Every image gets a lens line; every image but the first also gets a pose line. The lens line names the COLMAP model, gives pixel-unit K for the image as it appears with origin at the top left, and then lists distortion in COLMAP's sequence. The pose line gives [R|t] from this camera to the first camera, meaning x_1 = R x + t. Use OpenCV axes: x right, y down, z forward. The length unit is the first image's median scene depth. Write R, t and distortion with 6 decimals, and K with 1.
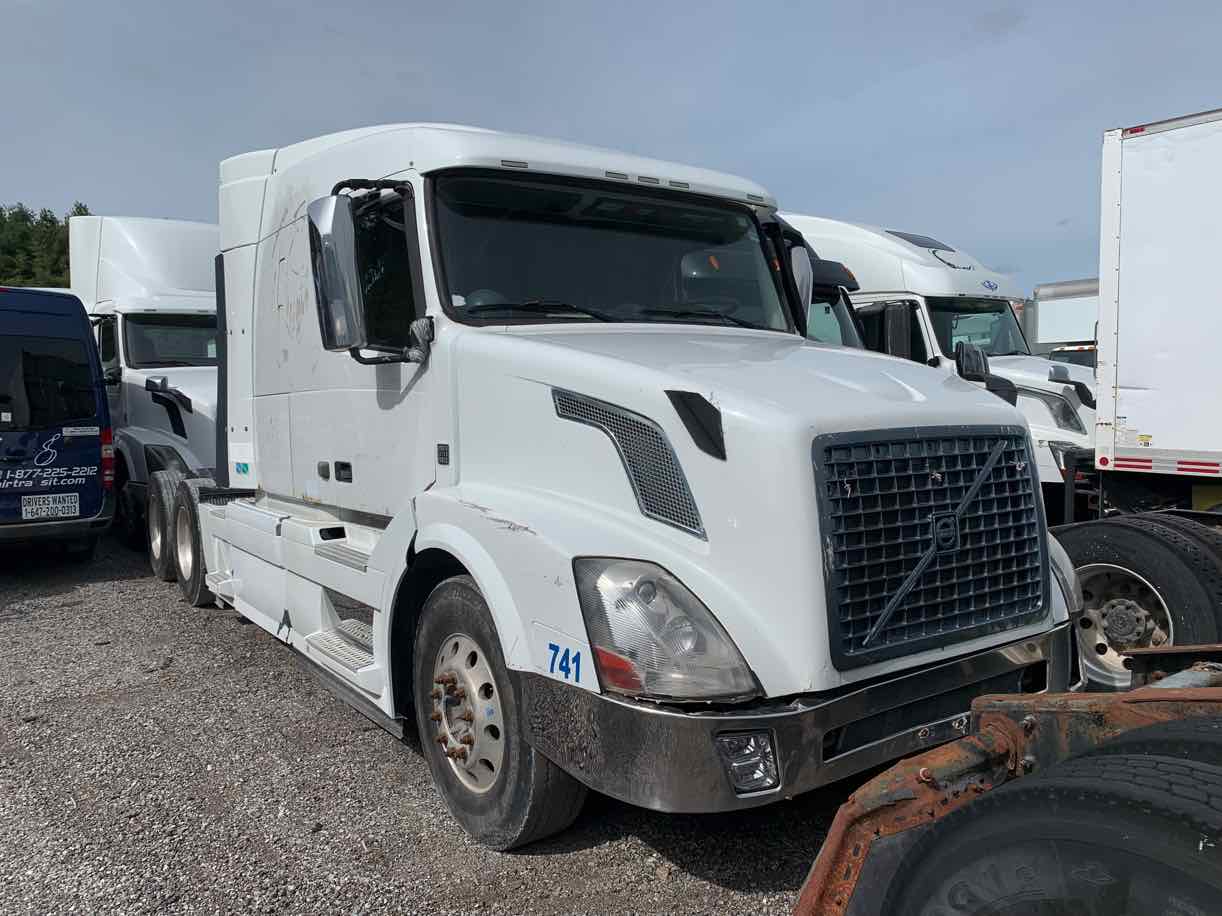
lens RADIAL K [[952.1, 0, 598.8], [0, 952.1, 460.5], [0, 0, 1]] dist [0.009526, -0.015119]
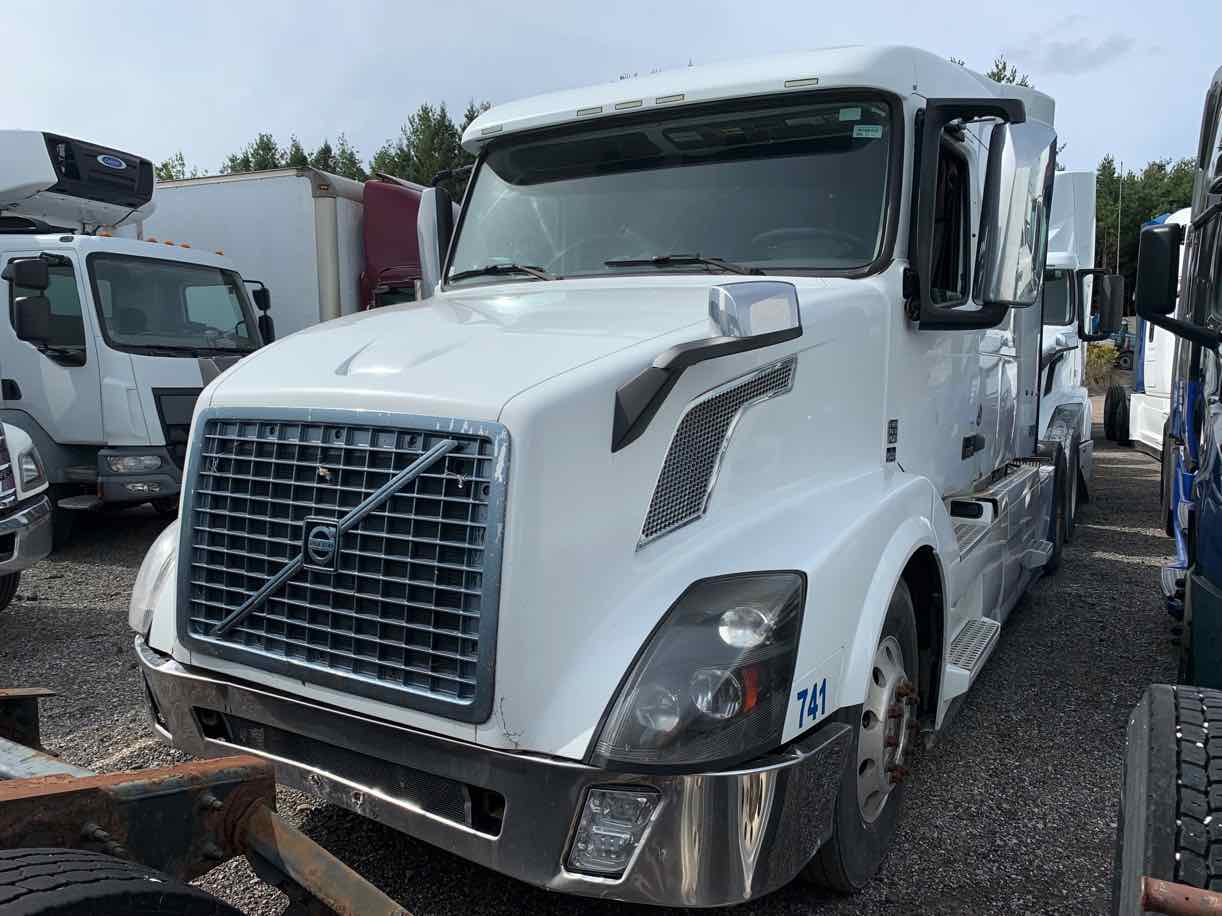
lens RADIAL K [[952.1, 0, 598.8], [0, 952.1, 460.5], [0, 0, 1]] dist [0.009526, -0.015119]
pose [[0.405181, 0.116345, -0.906803, 1.086448], [-0.069612, 0.992916, 0.096289, -0.080089], [0.911582, 0.024110, 0.410410, 0.822867]]
